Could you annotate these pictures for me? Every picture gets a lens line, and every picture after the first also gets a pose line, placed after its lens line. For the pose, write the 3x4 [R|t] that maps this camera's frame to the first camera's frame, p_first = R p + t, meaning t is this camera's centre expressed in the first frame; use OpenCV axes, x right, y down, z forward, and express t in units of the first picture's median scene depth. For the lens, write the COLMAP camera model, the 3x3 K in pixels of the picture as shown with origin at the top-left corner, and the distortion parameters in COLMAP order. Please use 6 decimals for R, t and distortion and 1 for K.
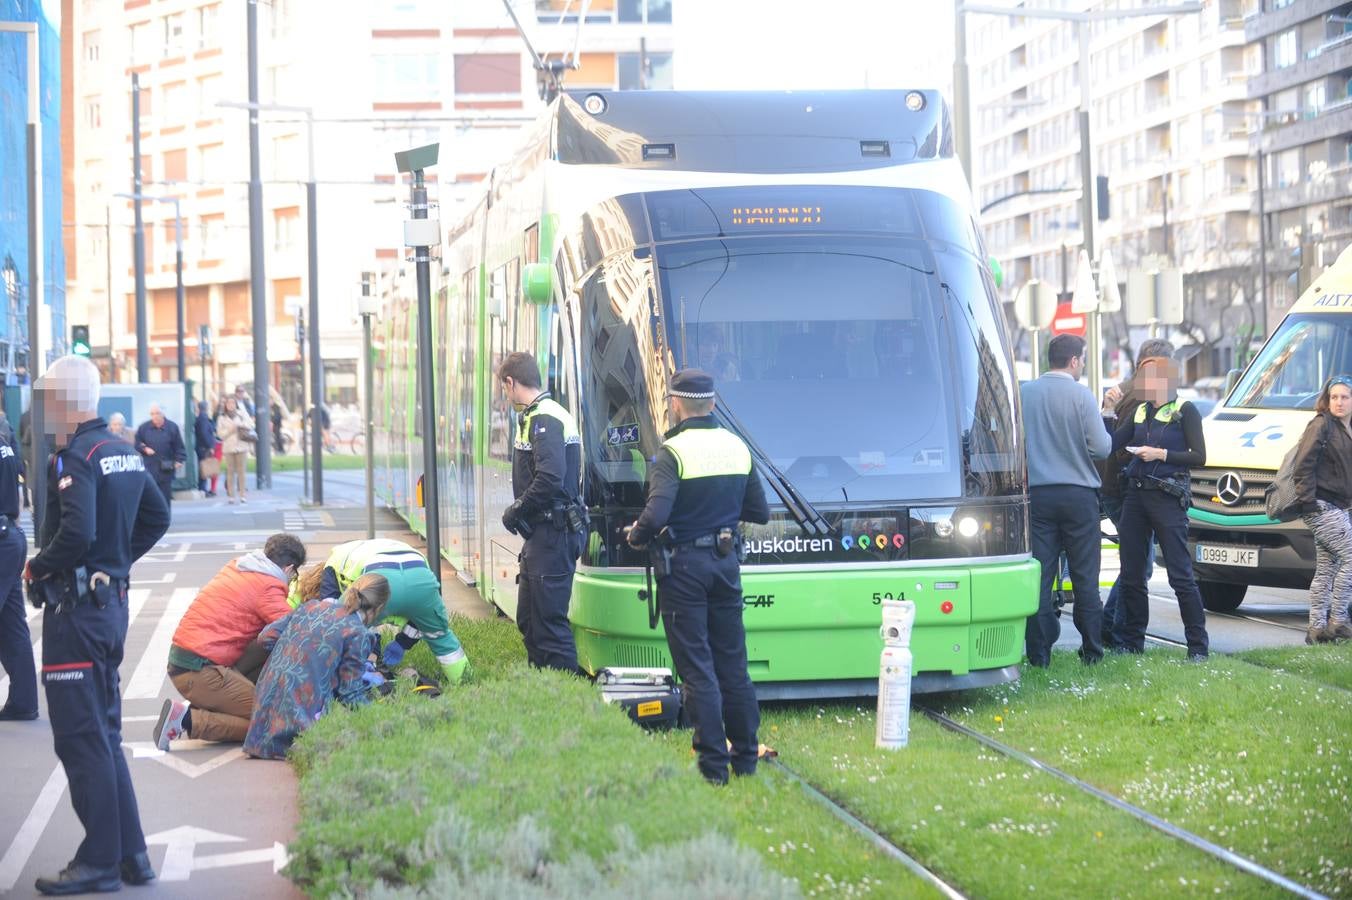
lens RADIAL K [[3341.4, 0, 759.2], [0, 3341.4, 434.1], [0, 0, 1]] dist [-0.237239, 0.000000]
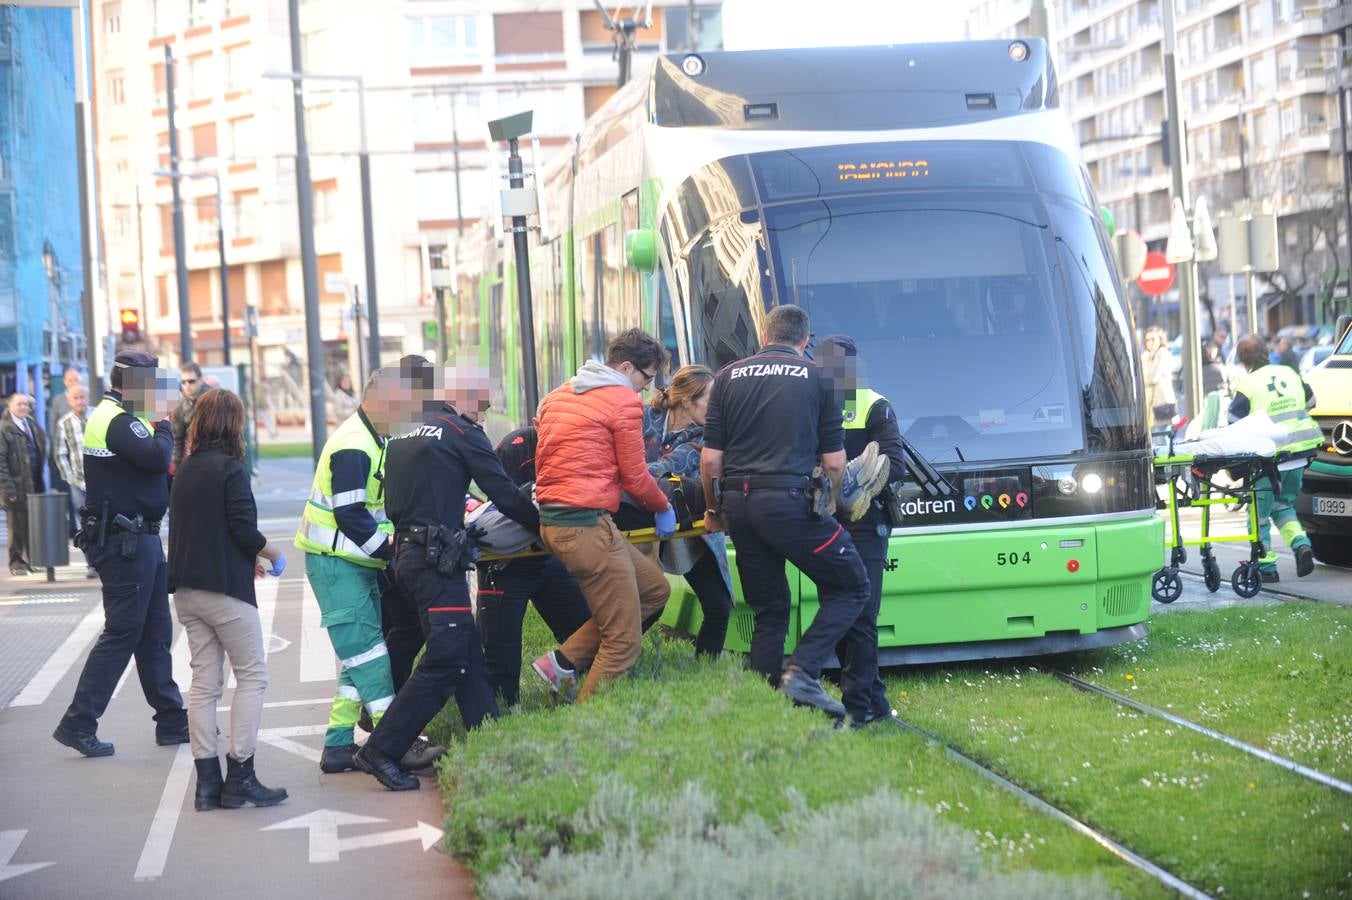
lens RADIAL K [[3579.1, 0, 664.7], [0, 3579.1, 451.9], [0, 0, 1]] dist [-0.210769, 0.000000]
pose [[0.999011, -0.032069, -0.030793, -0.029997], [0.032453, 0.999401, 0.012047, 0.001775], [0.030388, -0.013035, 0.999453, -0.053582]]
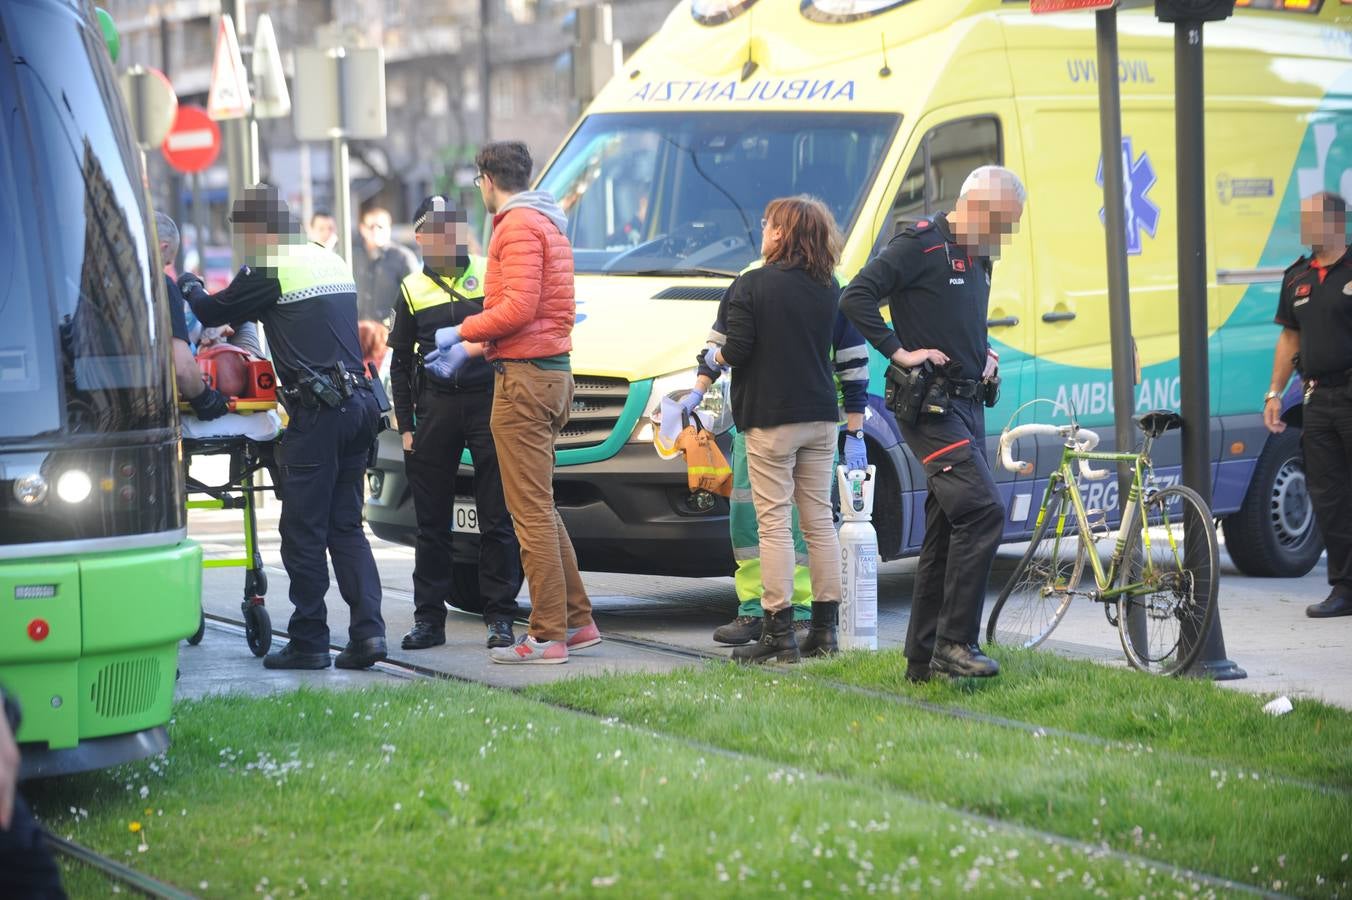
lens RADIAL K [[4724.6, 0, 656.6], [0, 4724.6, 433.7], [0, 0, 1]] dist [0.495049, 0.000000]
pose [[0.979040, -0.019380, 0.202743, -0.004231], [0.014302, 0.999547, 0.026478, -0.001201], [-0.203164, -0.023023, 0.978874, 0.185583]]
